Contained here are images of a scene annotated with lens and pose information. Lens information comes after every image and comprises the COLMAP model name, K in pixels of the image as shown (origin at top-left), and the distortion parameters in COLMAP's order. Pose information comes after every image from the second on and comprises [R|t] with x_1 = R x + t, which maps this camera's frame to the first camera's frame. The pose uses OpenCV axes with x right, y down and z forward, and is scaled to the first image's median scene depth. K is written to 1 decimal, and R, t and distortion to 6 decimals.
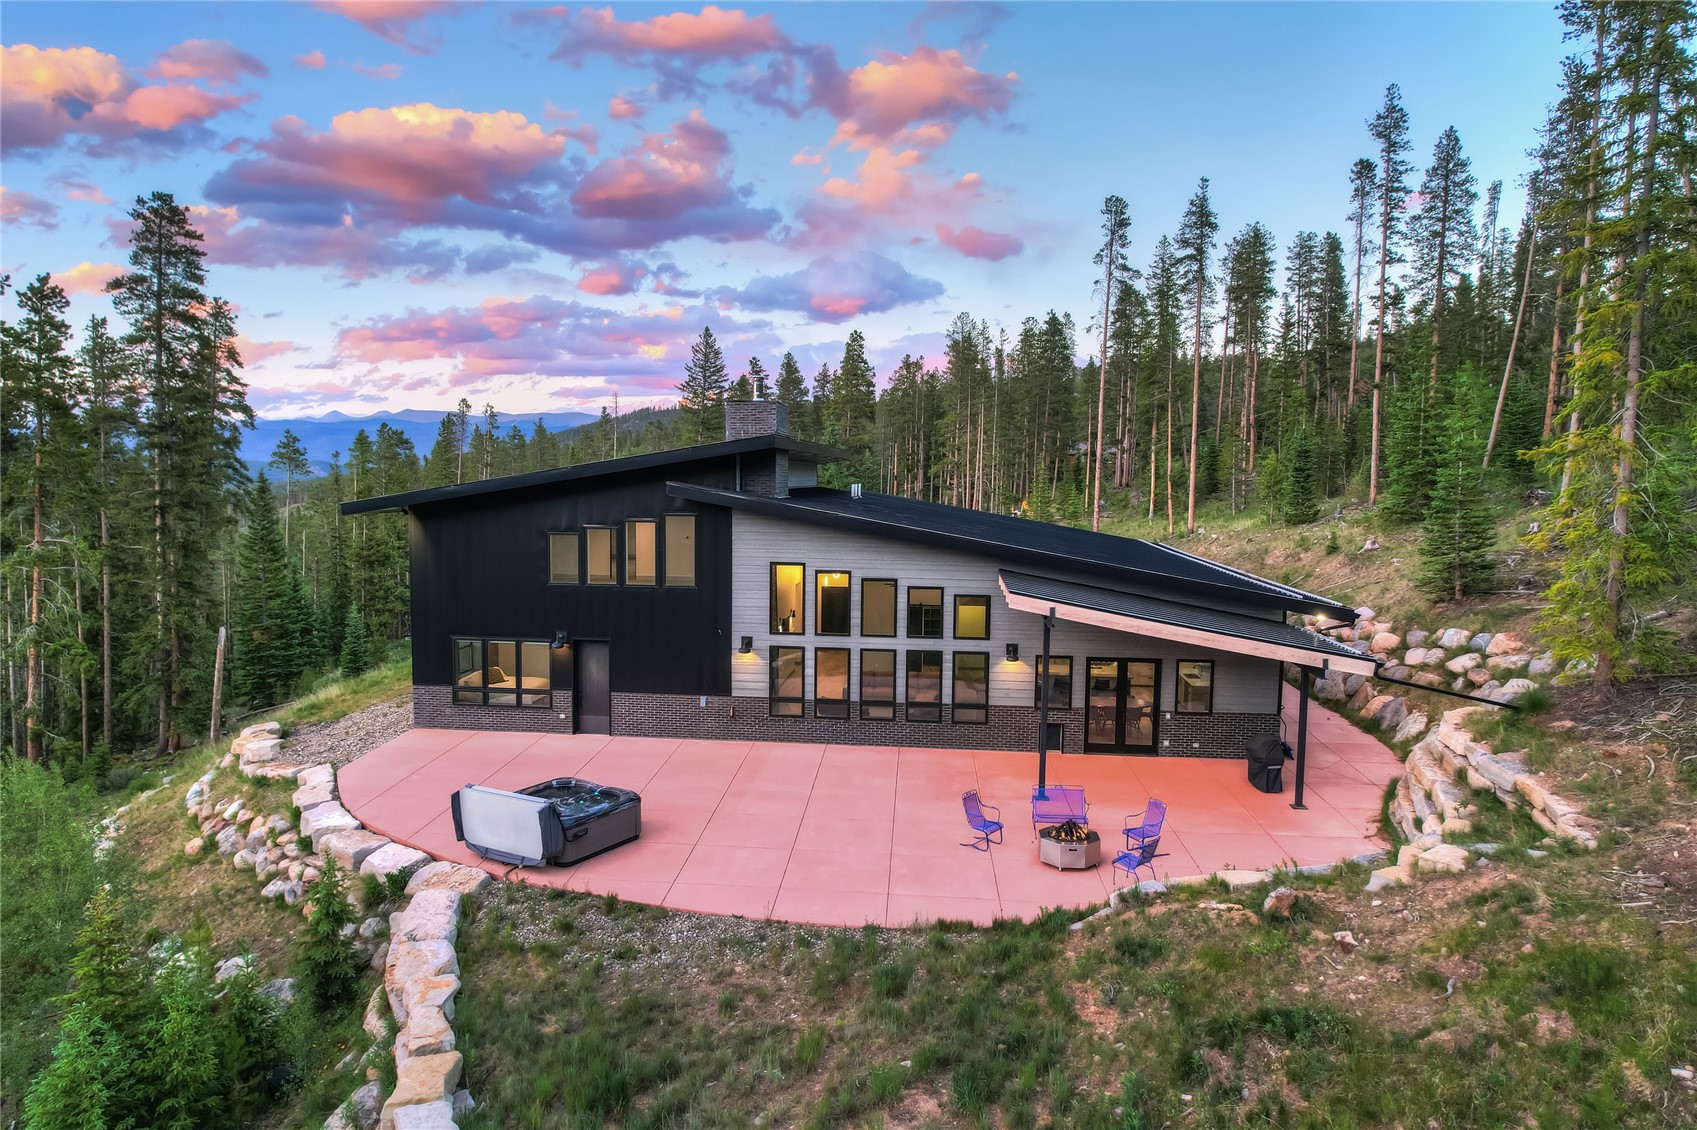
lens RADIAL K [[1087.0, 0, 848.5], [0, 1087.0, 565.0], [0, 0, 1]] dist [-0.051133, 0.001206]
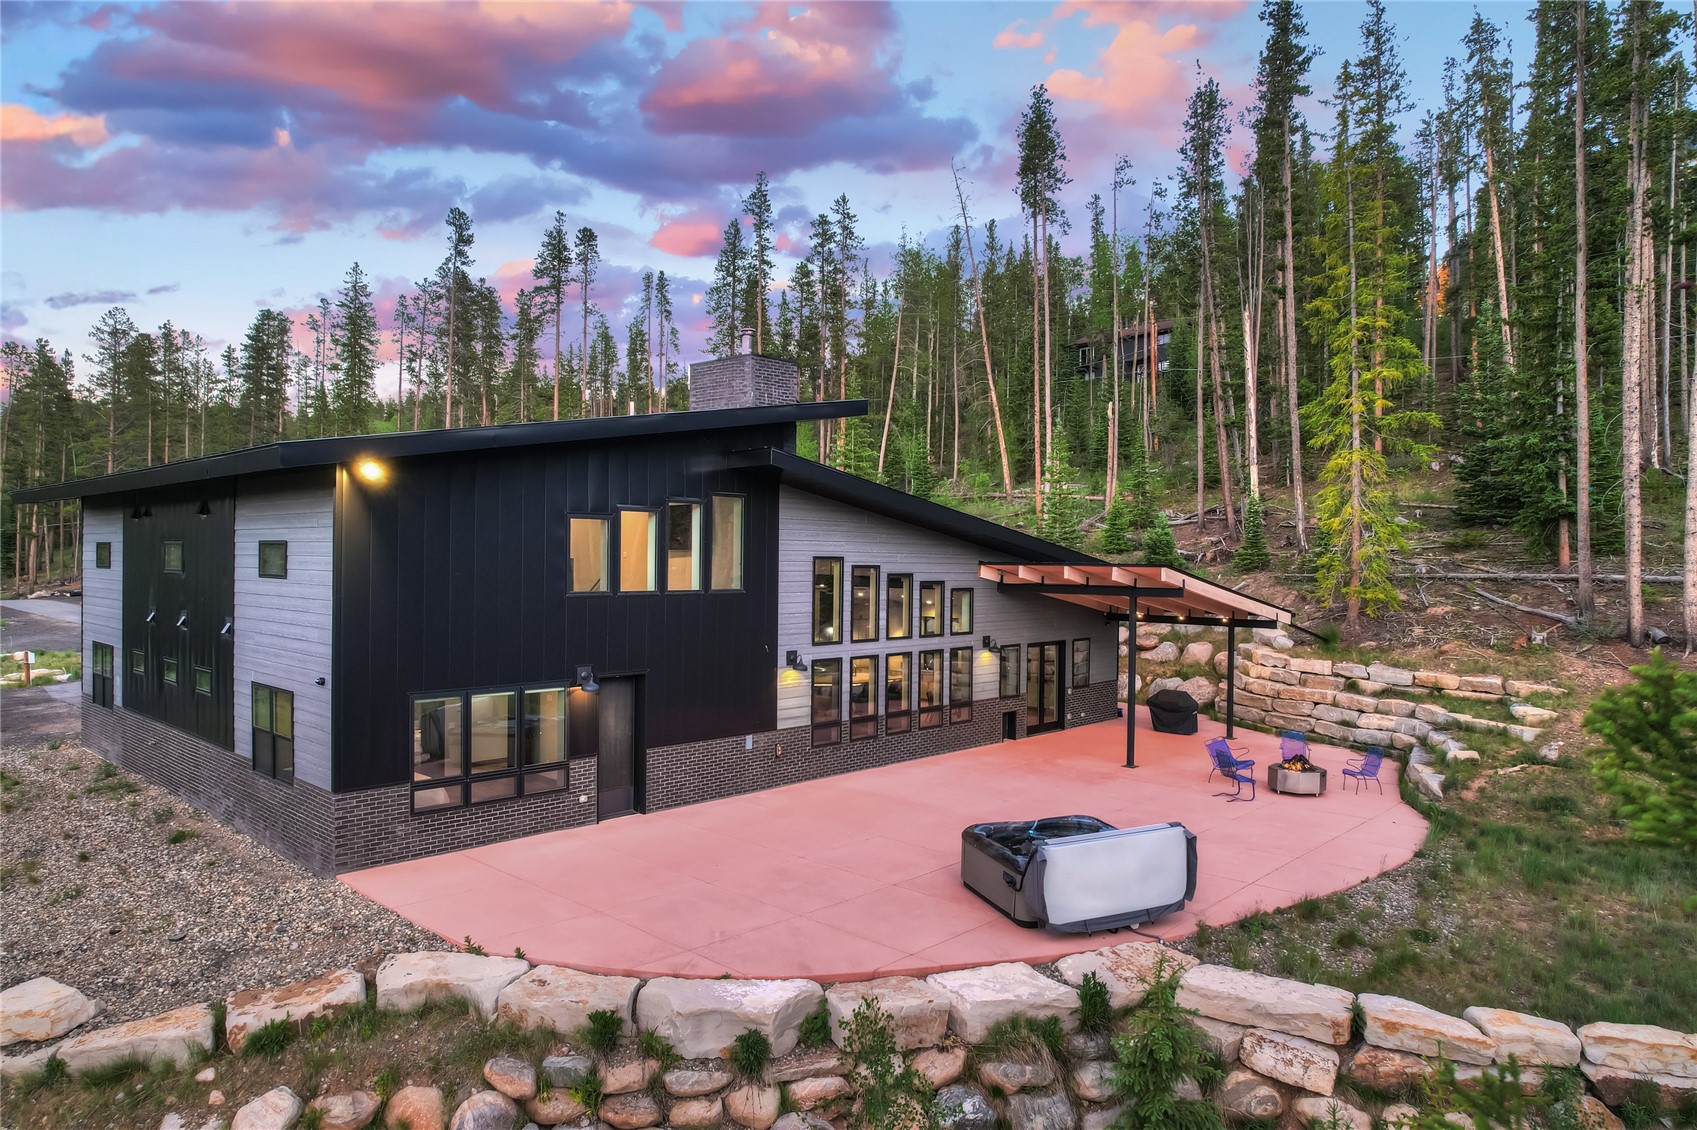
lens RADIAL K [[1087.0, 0, 848.5], [0, 1087.0, 565.0], [0, 0, 1]] dist [-0.051133, 0.001206]
pose [[0.599225, -0.010217, 0.800515, -0.702797], [0.060452, 0.997641, -0.032518, 0.031243], [-0.798295, 0.067879, 0.598430, 0.485490]]
